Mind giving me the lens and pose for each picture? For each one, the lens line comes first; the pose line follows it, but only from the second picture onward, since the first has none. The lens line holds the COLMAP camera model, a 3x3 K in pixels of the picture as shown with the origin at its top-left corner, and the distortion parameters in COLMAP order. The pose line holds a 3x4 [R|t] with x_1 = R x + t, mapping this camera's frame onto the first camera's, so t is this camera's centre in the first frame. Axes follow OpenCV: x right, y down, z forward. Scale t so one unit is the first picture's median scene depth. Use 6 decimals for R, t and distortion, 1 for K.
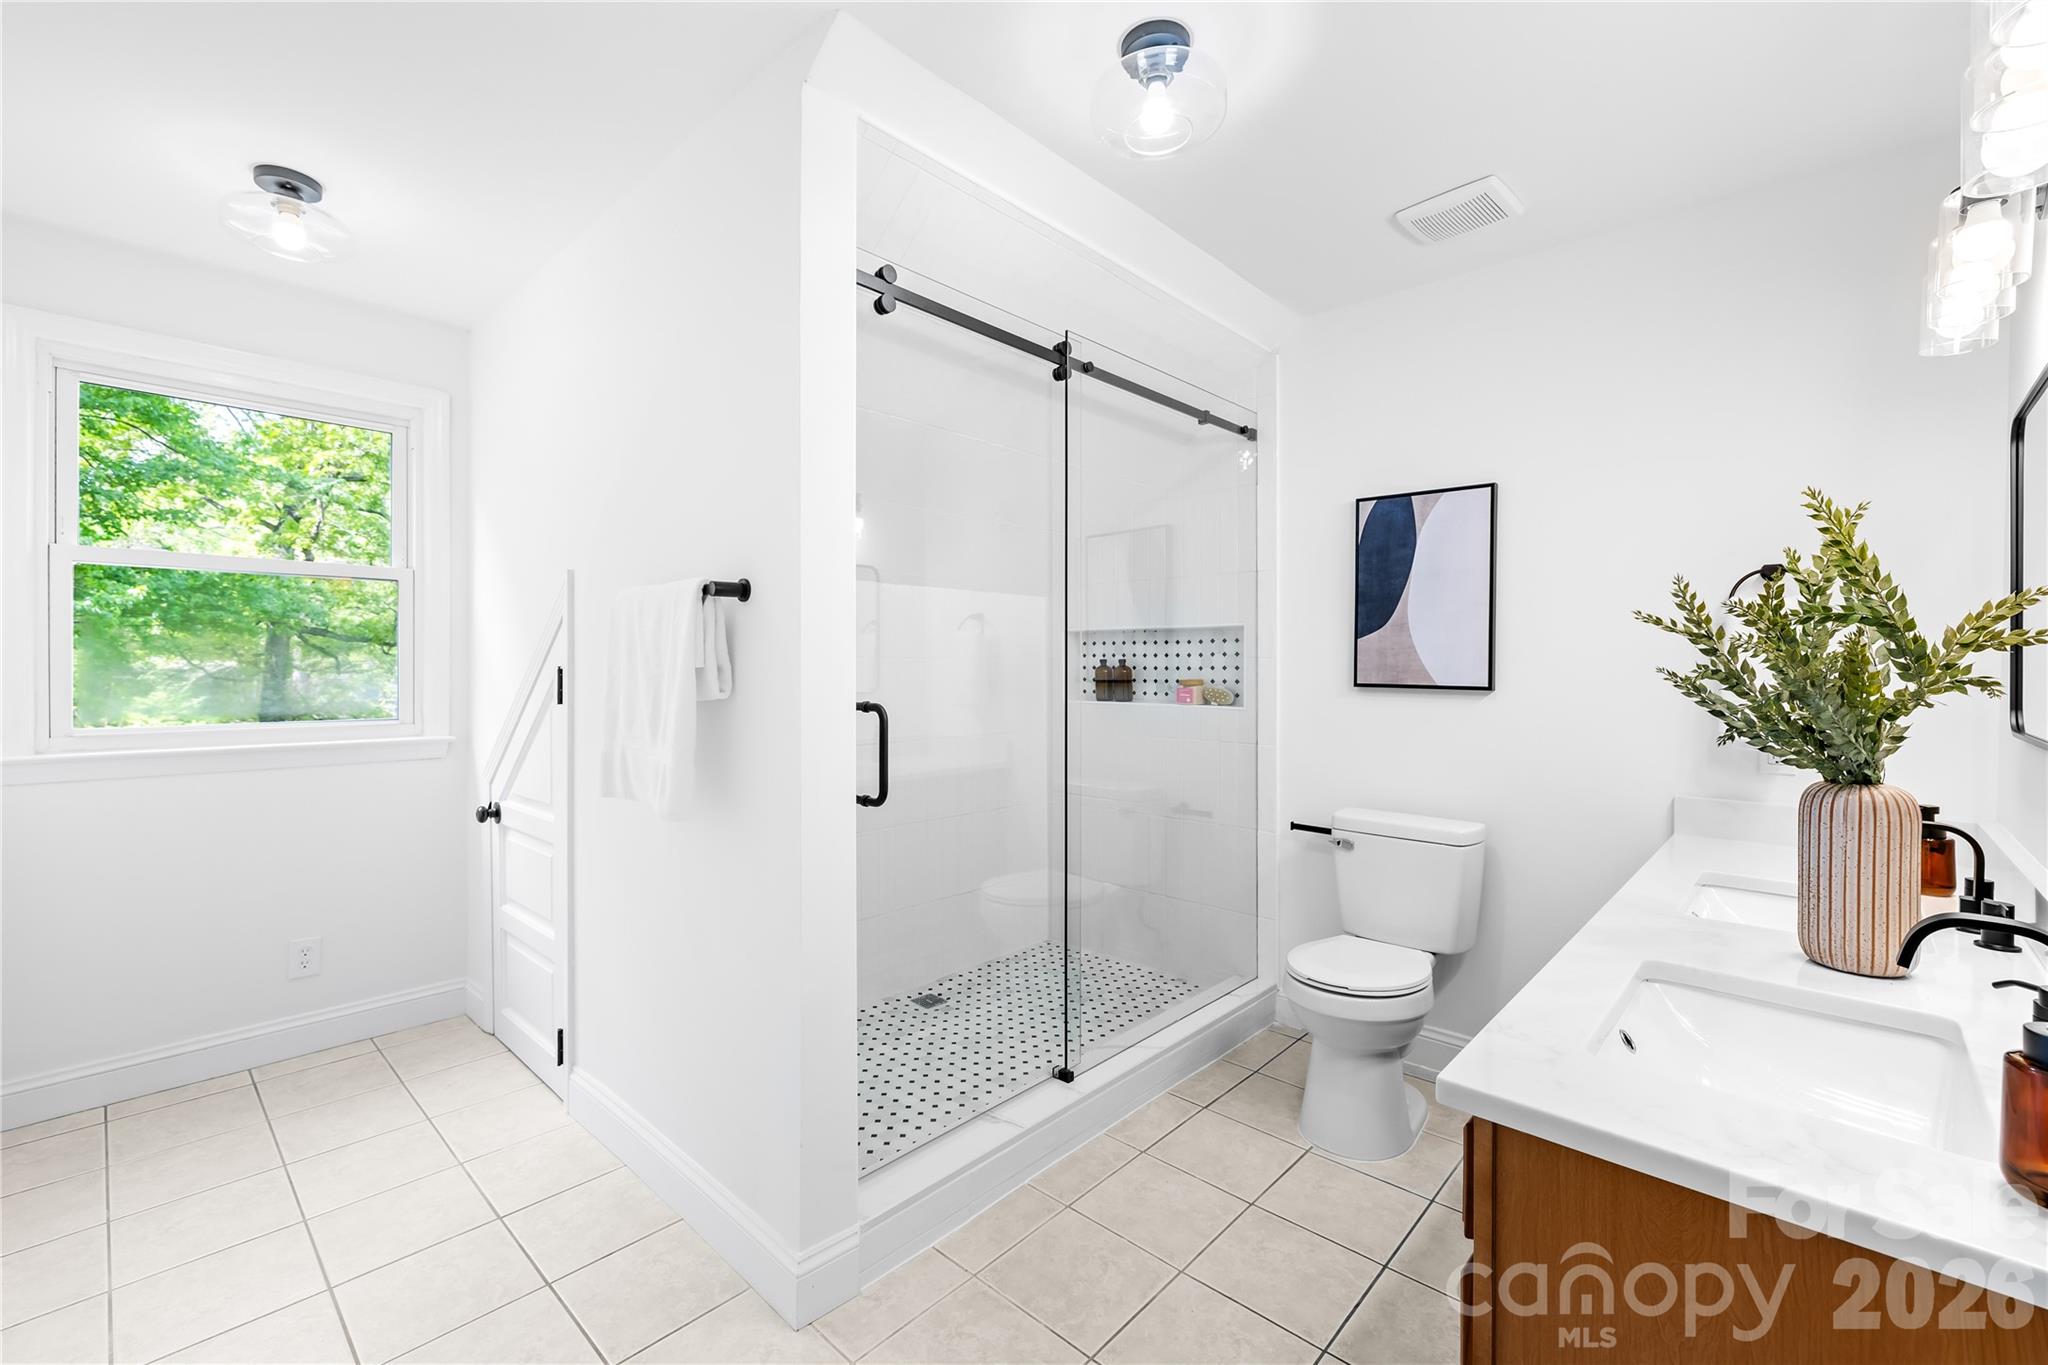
lens RADIAL K [[865.9, 0, 1025.8], [0, 865.9, 670.0], [0, 0, 1]] dist [0.000215, 0.000076]
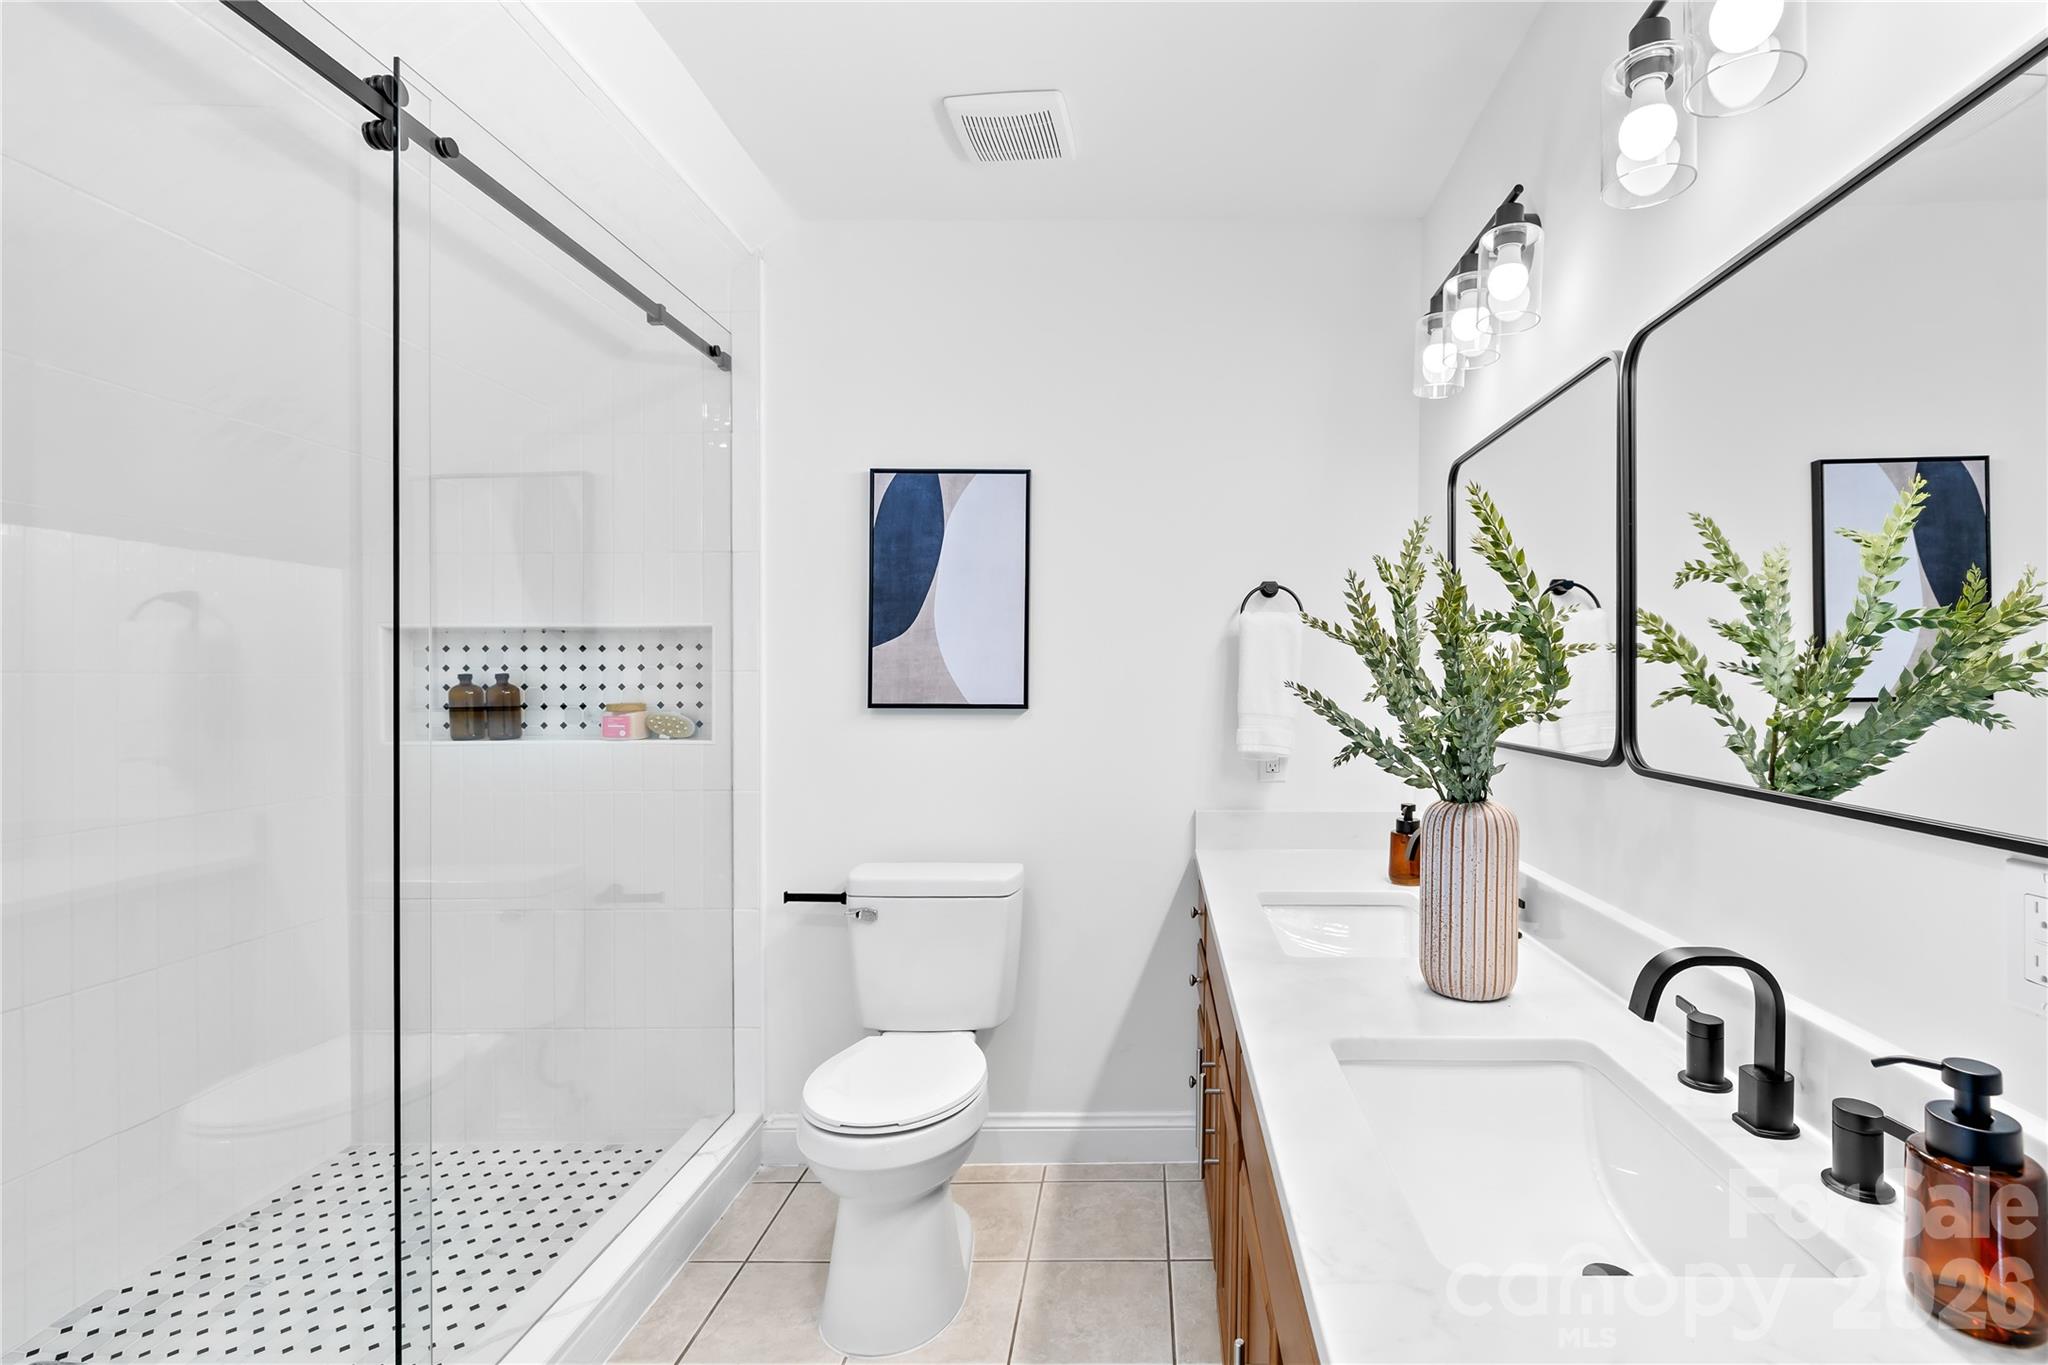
lens RADIAL K [[783.4, 0, 1027.5], [0, 783.4, 674.3], [0, 0, 1]] dist [-0.000577, 0.000236]
pose [[0.735600, -0.002125, 0.677413, 0.004927], [0.010258, 0.999915, -0.008003, -0.003915], [-0.677339, 0.012836, 0.735559, 0.354074]]
